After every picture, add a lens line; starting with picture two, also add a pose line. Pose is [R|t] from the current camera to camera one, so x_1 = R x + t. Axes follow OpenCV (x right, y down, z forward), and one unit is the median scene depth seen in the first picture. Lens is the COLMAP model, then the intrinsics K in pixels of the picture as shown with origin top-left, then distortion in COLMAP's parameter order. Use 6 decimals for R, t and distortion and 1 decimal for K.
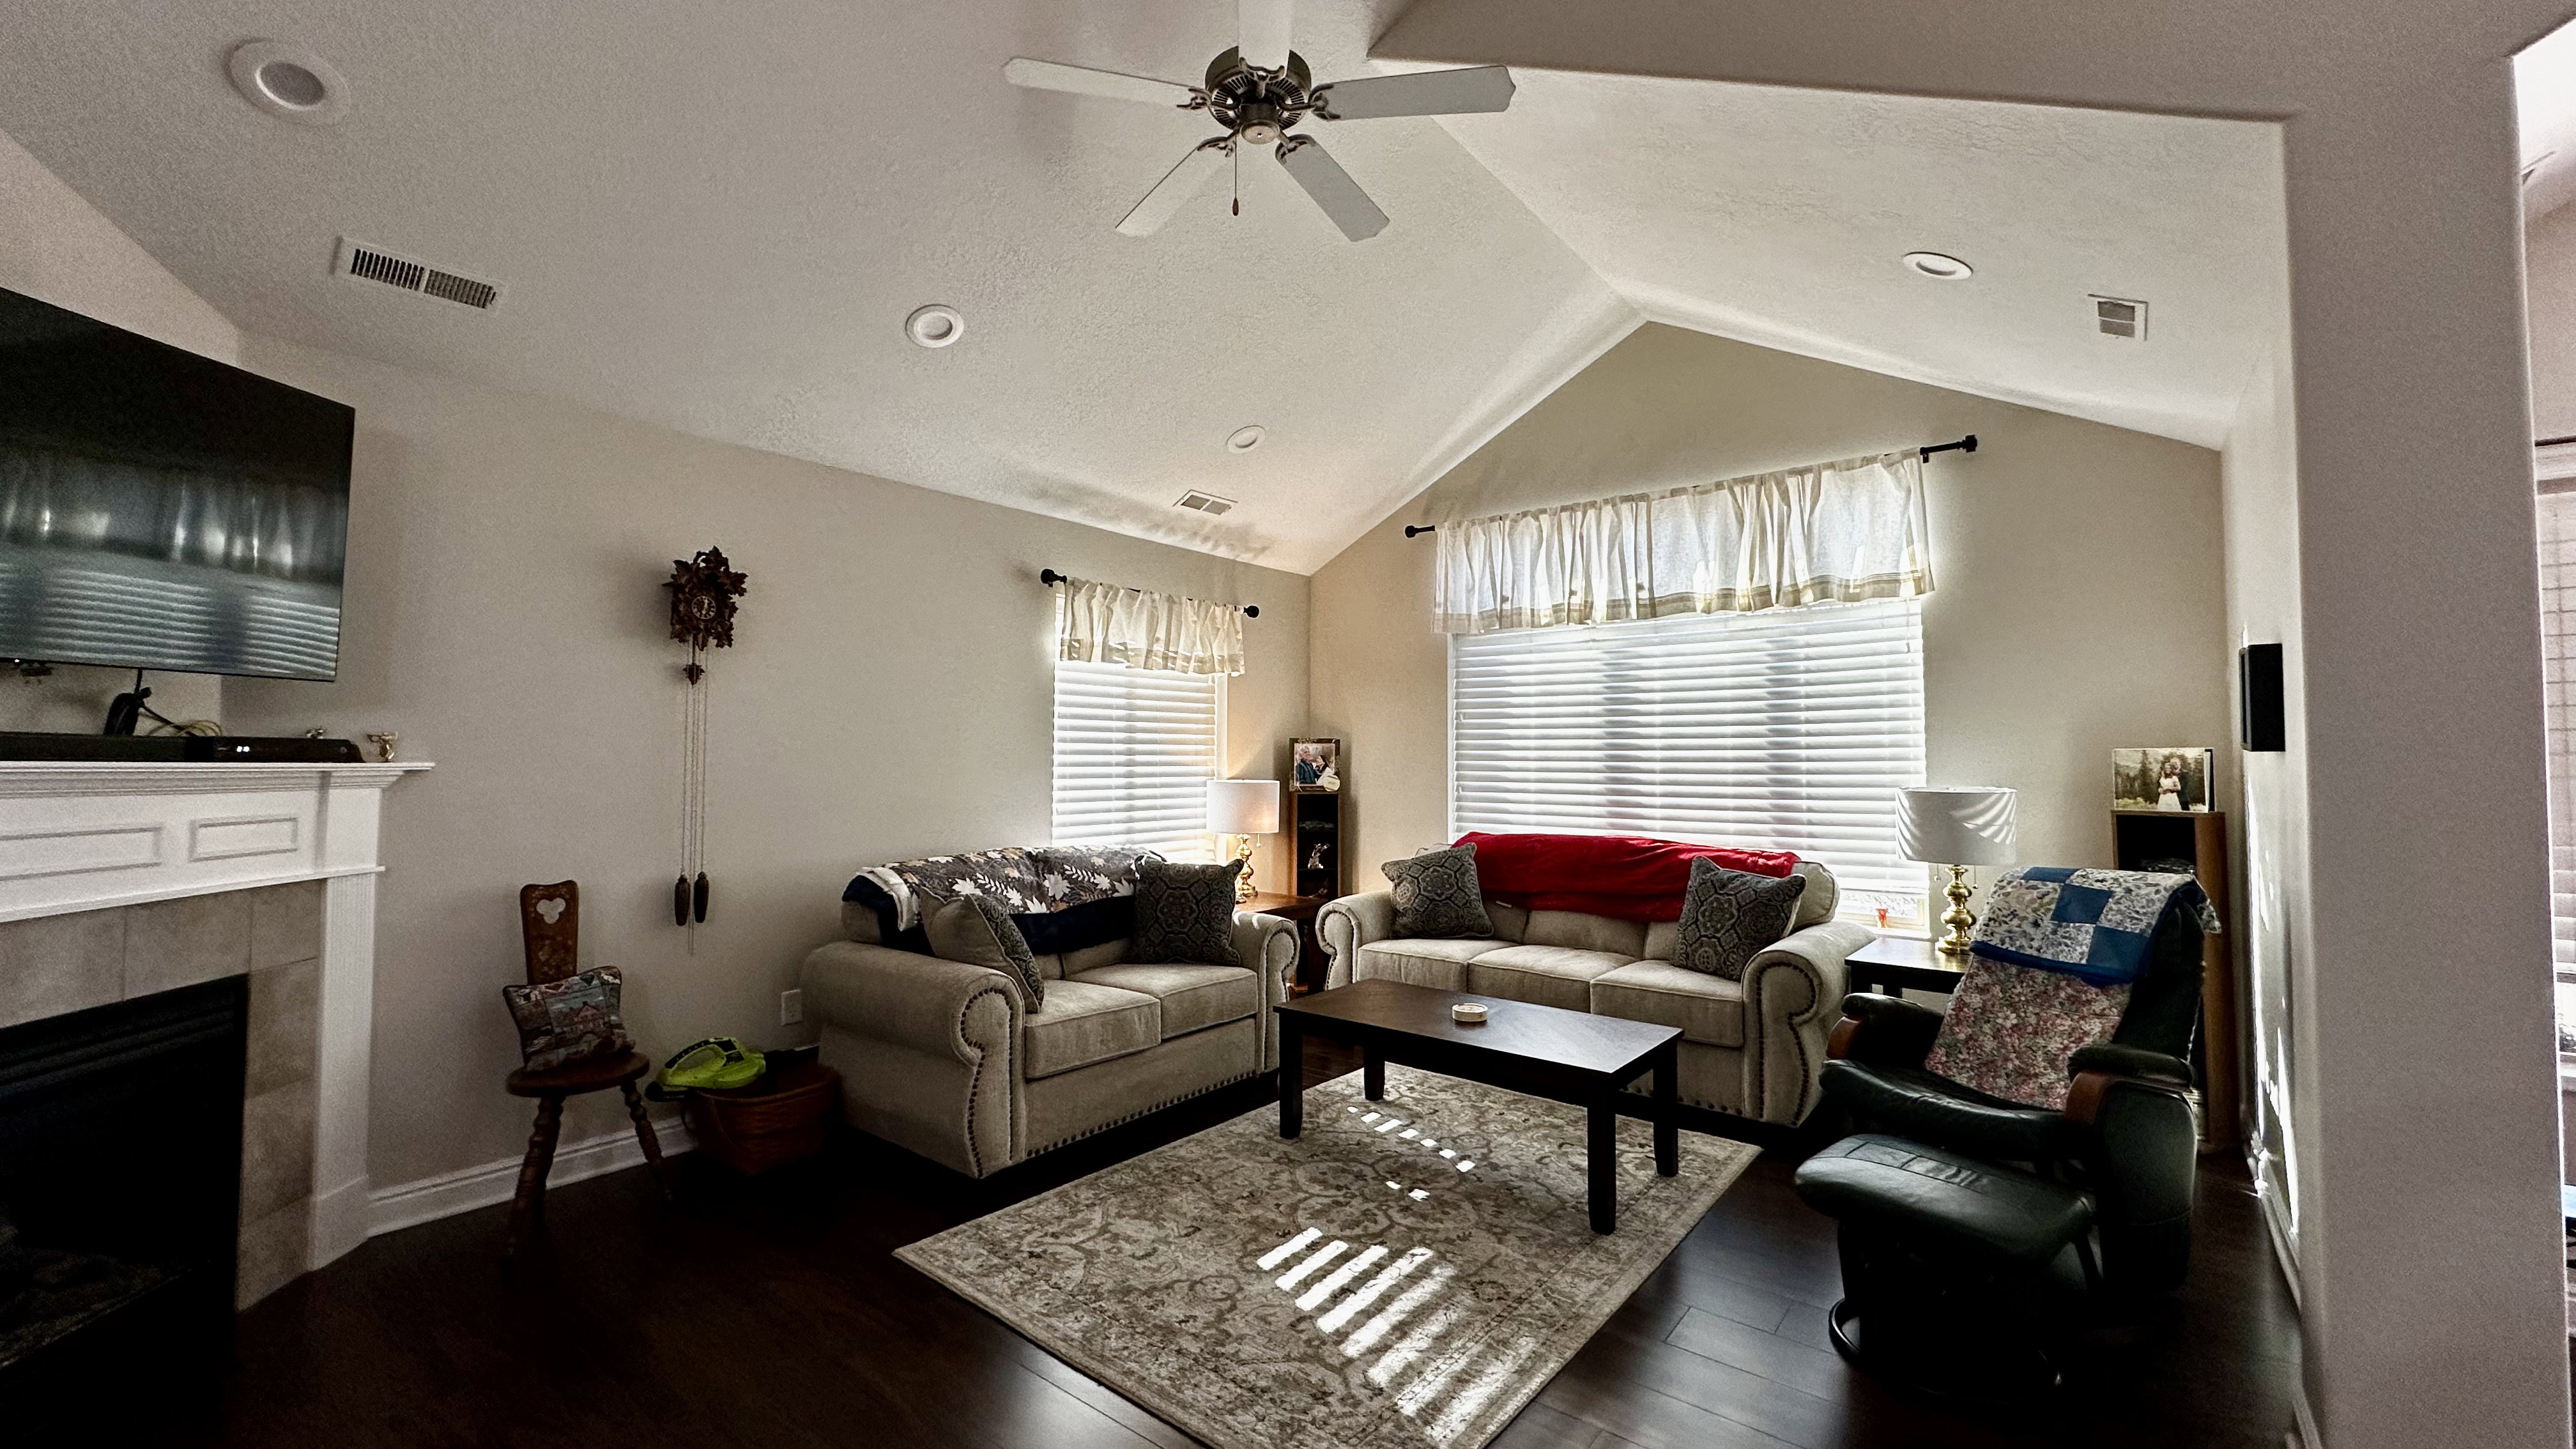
lens RADIAL K [[1023.4, 0, 1284.6], [0, 1023.4, 724.0], [0, 0, 1]] dist [-0.002973, -0.000565]
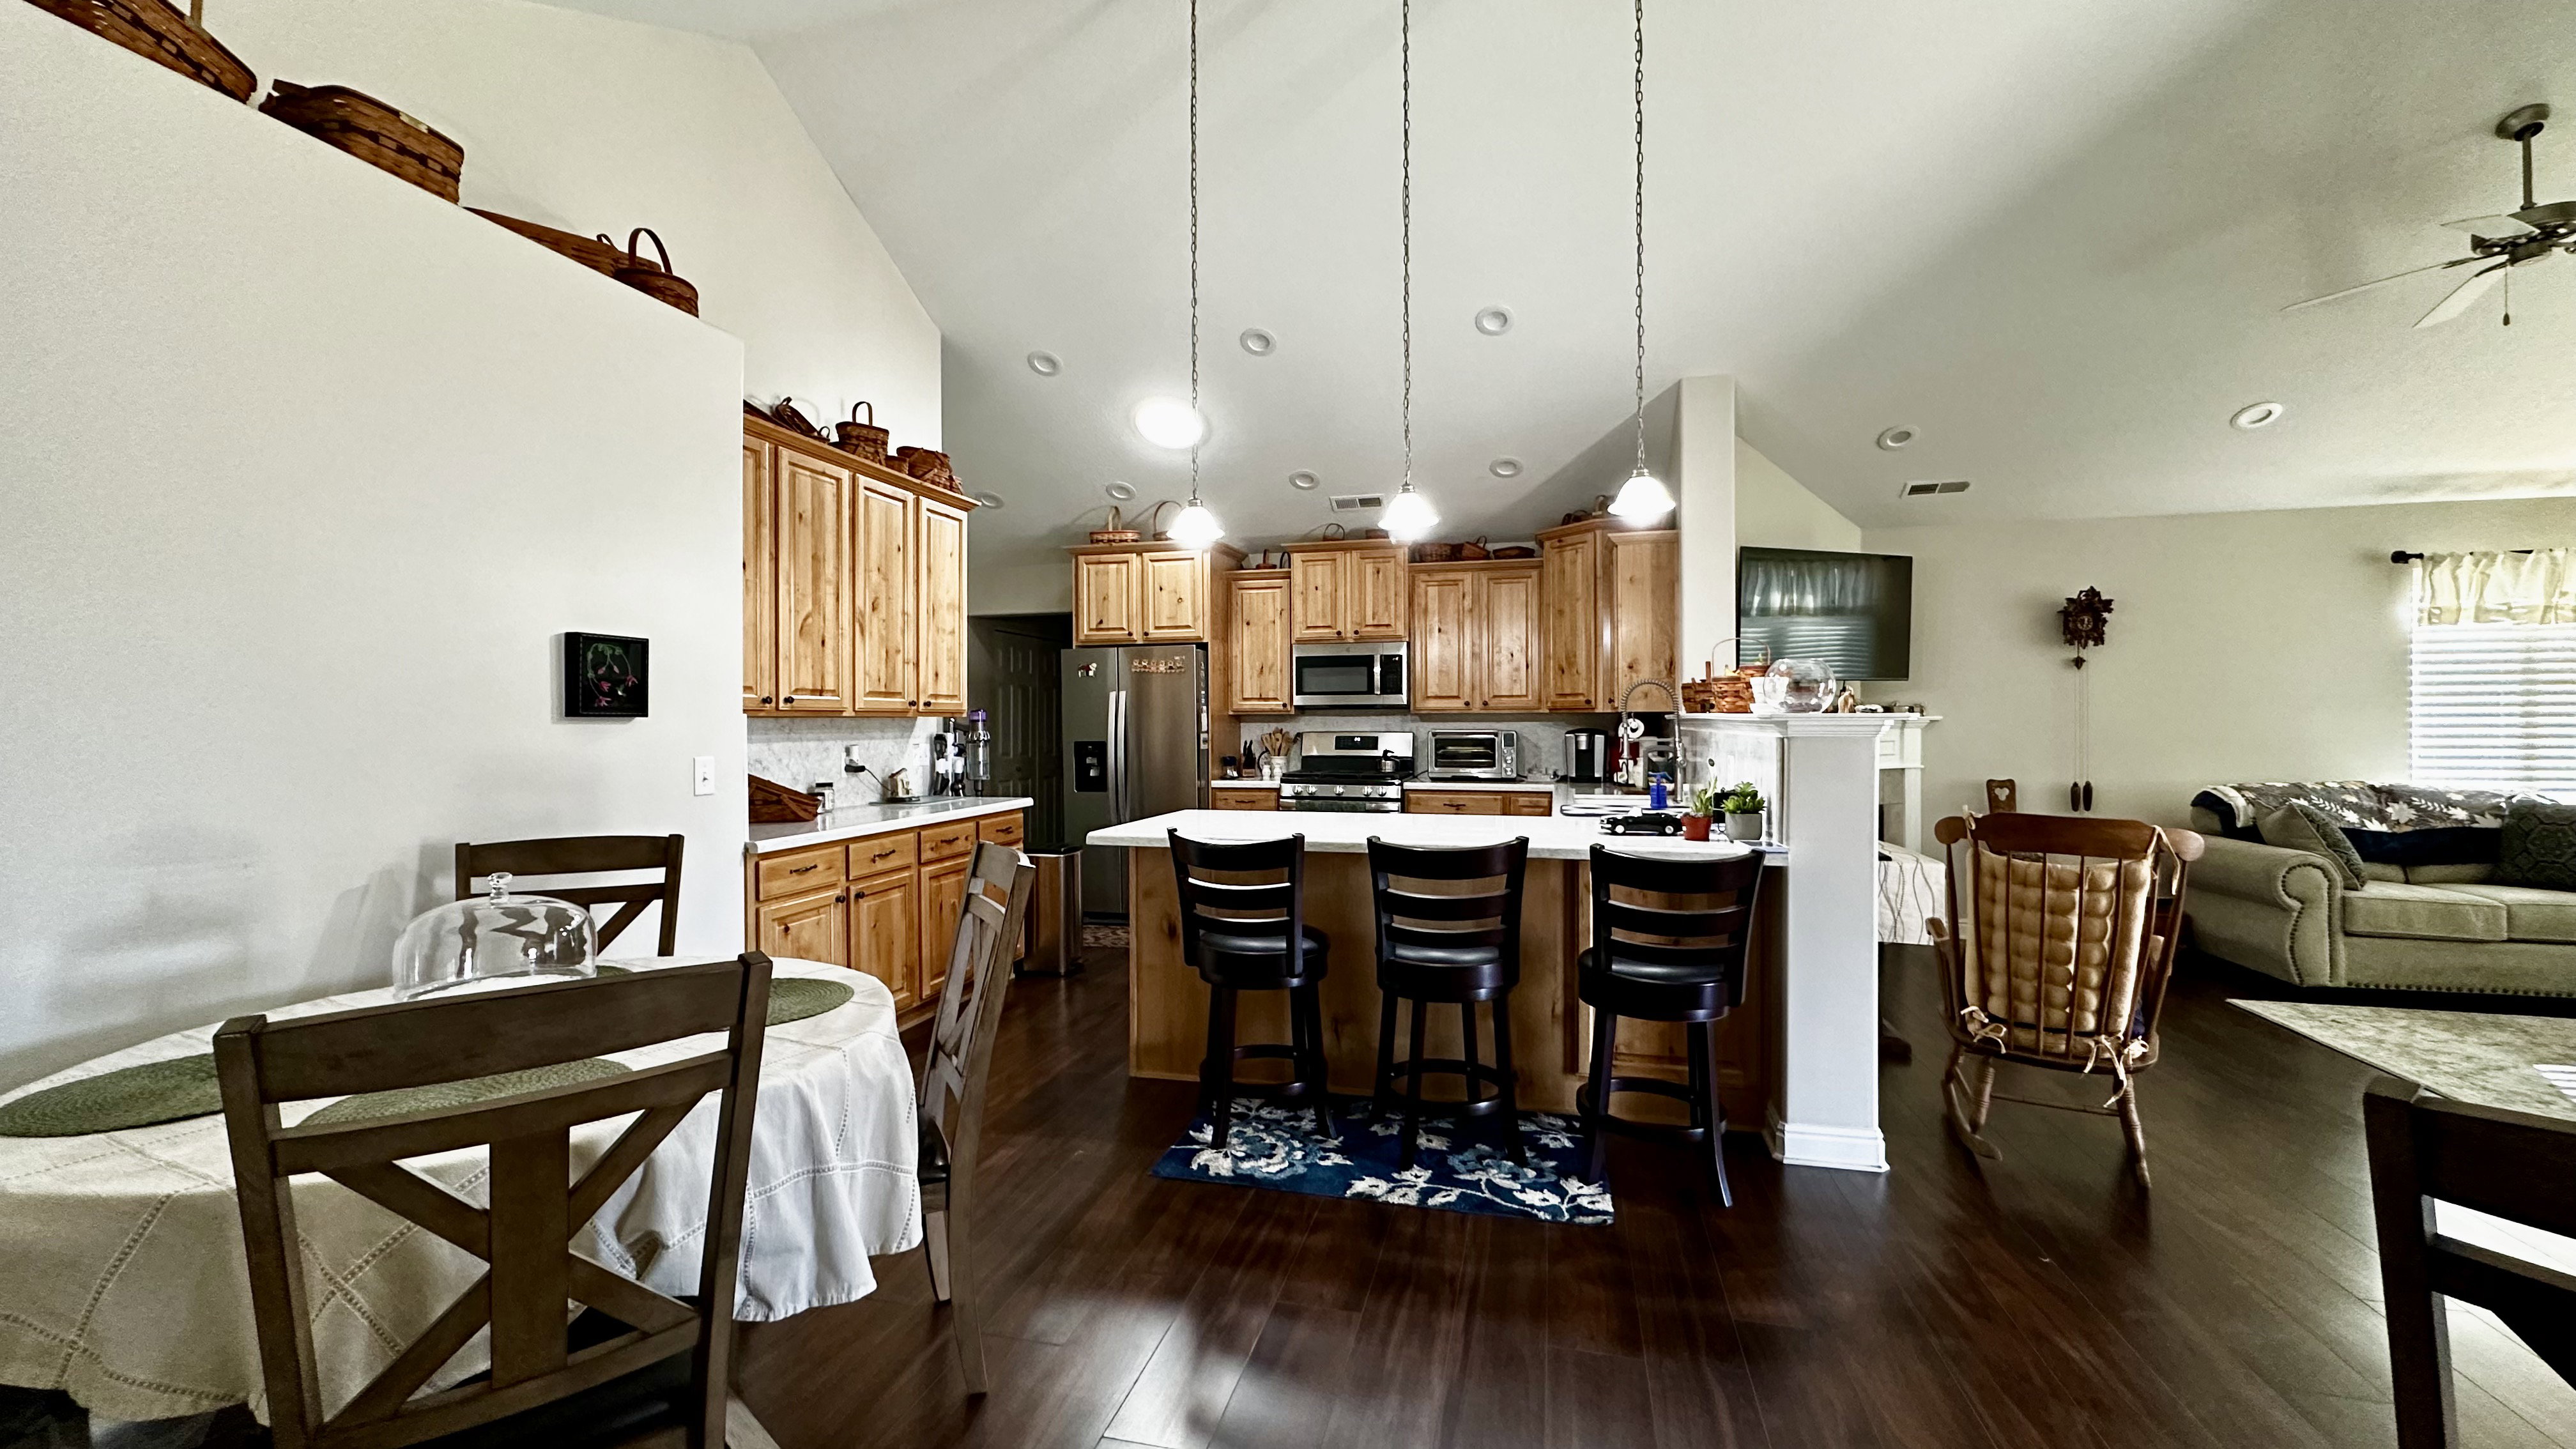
lens RADIAL K [[1023.4, 0, 1282.6], [0, 1023.4, 722.6], [0, 0, 1]] dist [-0.002973, -0.000565]
pose [[0.406673, -0.002499, -0.913570, 0.385952], [0.038474, 0.999156, 0.014393, -0.023521], [0.912763, -0.041002, 0.406426, -0.804688]]
